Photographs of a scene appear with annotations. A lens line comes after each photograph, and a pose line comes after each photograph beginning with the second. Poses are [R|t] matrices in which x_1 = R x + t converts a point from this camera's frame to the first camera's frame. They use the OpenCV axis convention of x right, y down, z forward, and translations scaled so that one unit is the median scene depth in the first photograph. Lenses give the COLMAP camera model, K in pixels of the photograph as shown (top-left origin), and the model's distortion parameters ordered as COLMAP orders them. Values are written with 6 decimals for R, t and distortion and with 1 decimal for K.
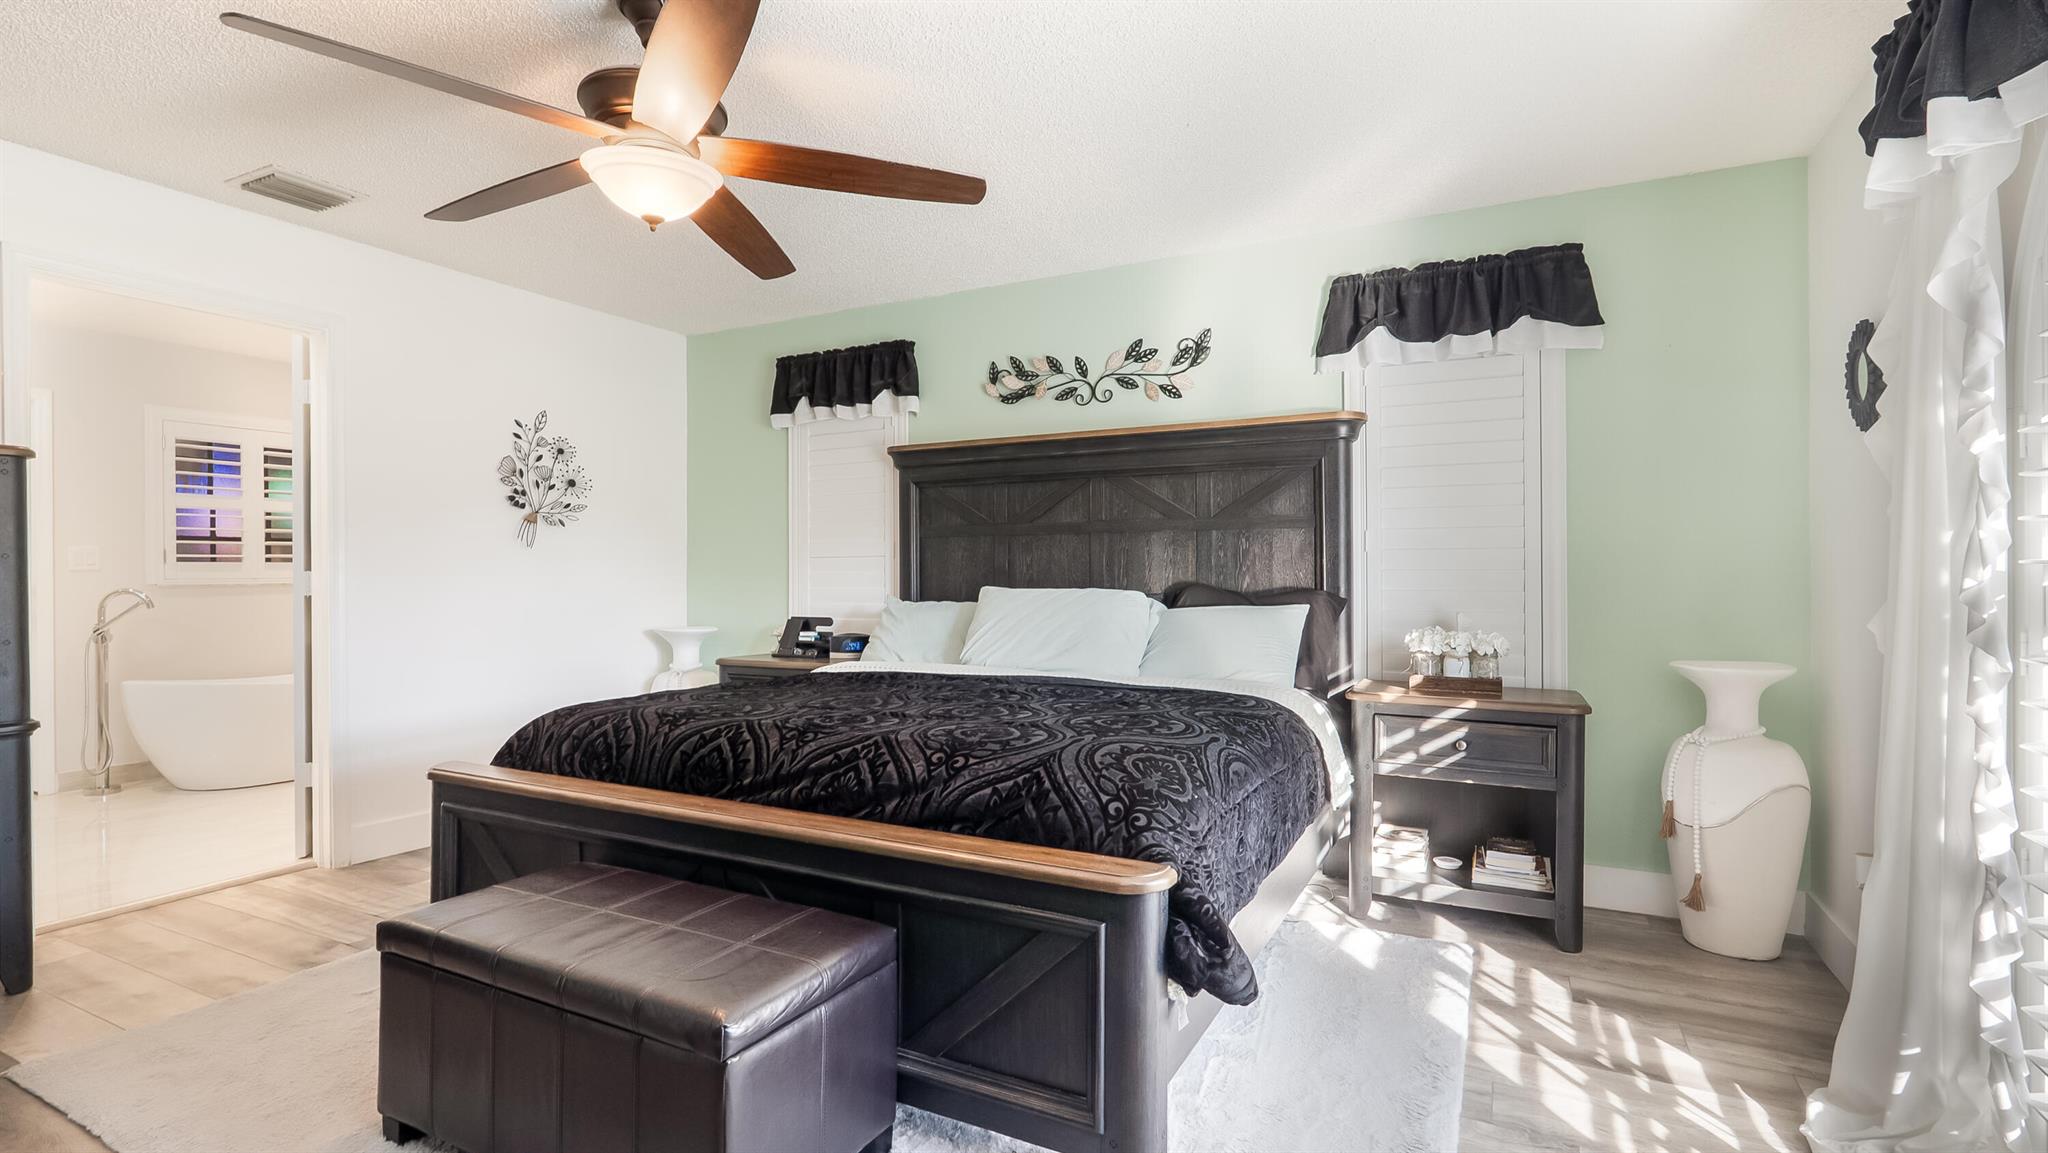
lens RADIAL K [[952.8, 0, 1027.5], [0, 952.8, 572.7], [0, 0, 1]] dist [-0.003228, -0.000311]
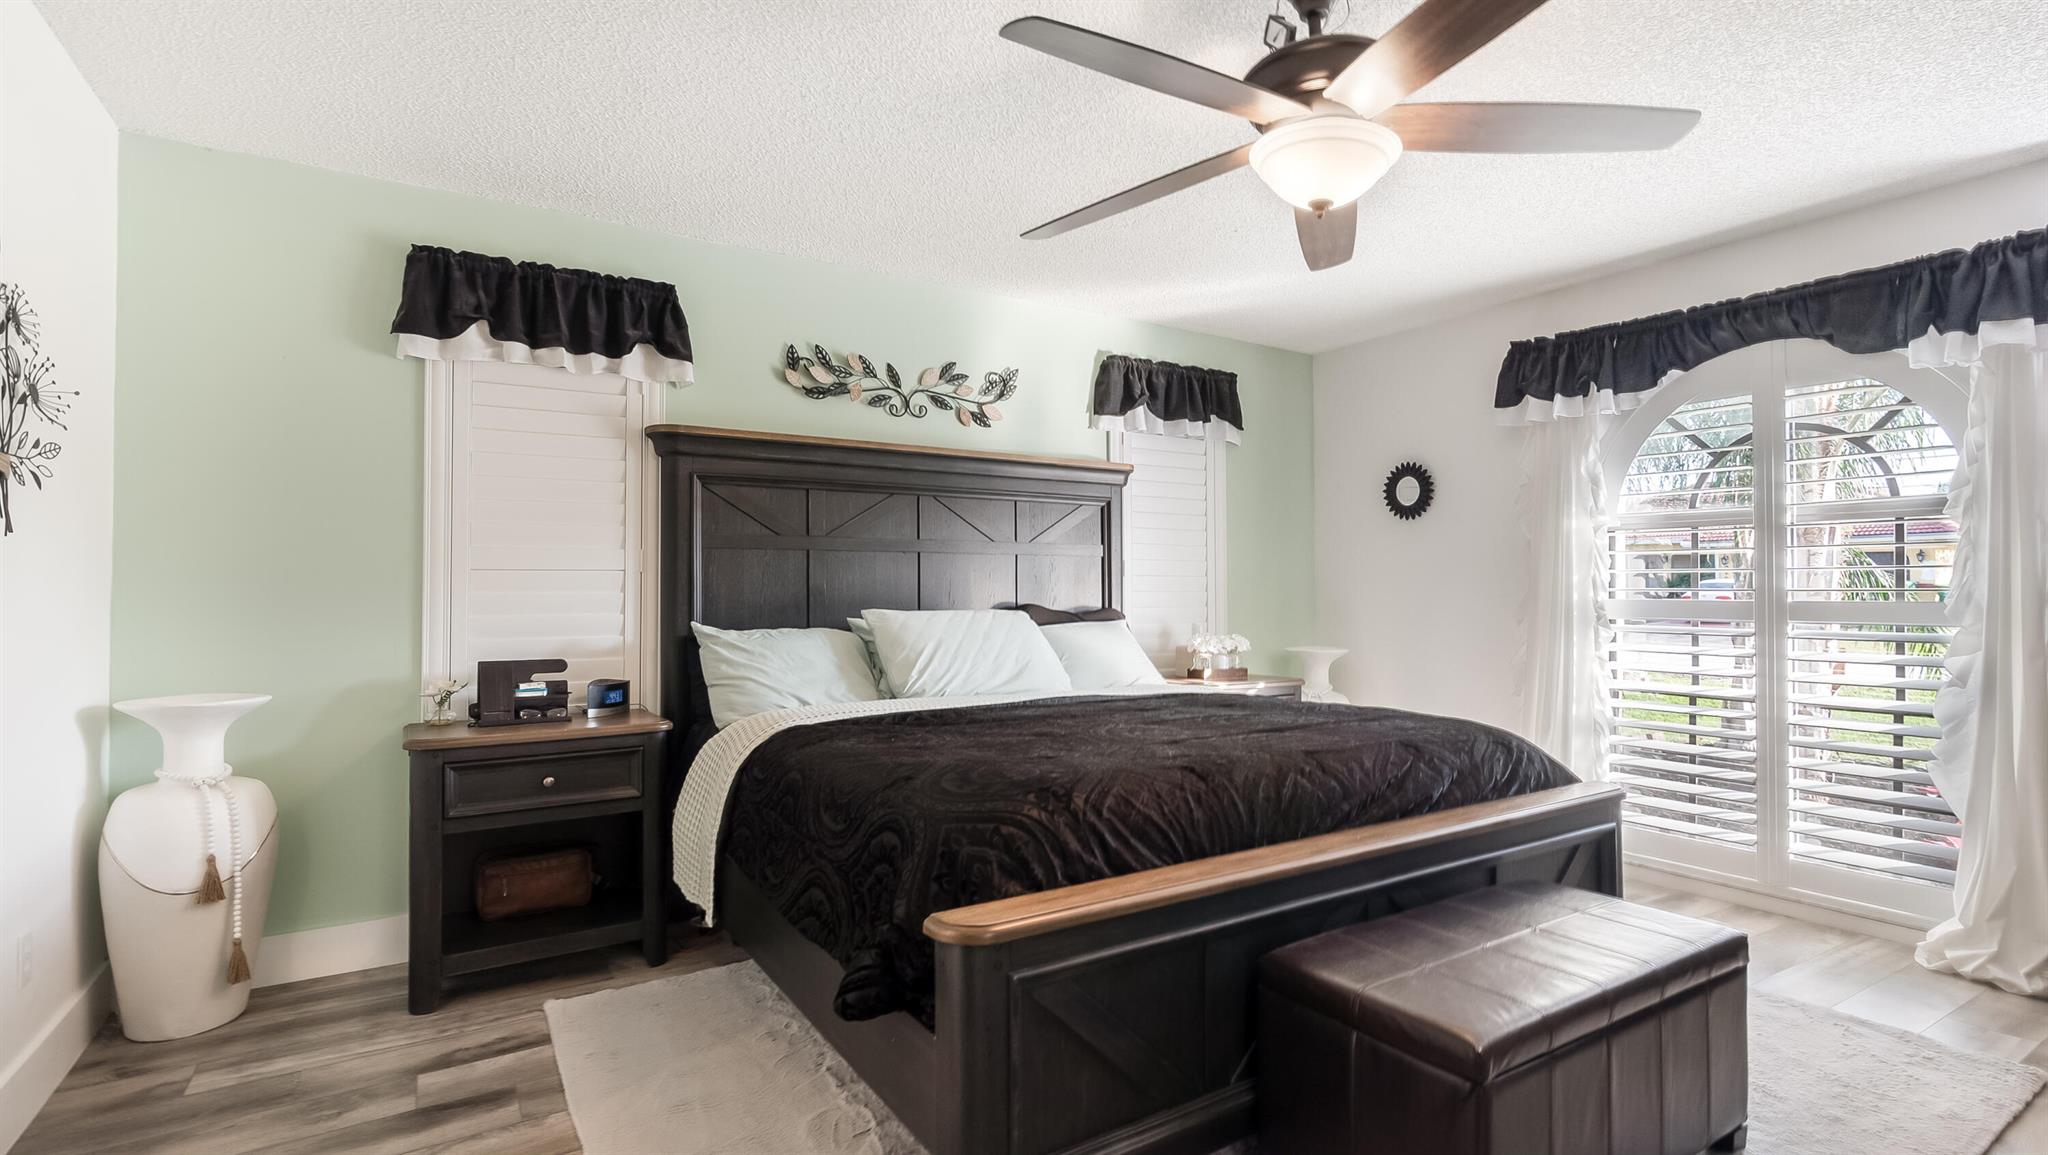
lens RADIAL K [[952.8, 0, 1027.5], [0, 952.8, 573.7], [0, 0, 1]] dist [-0.003228, -0.000311]
pose [[0.502442, 0.010981, 0.864541, -0.693938], [-0.003896, 0.999938, -0.010437, -0.009158], [-0.864602, 0.001875, 0.502453, 0.408141]]
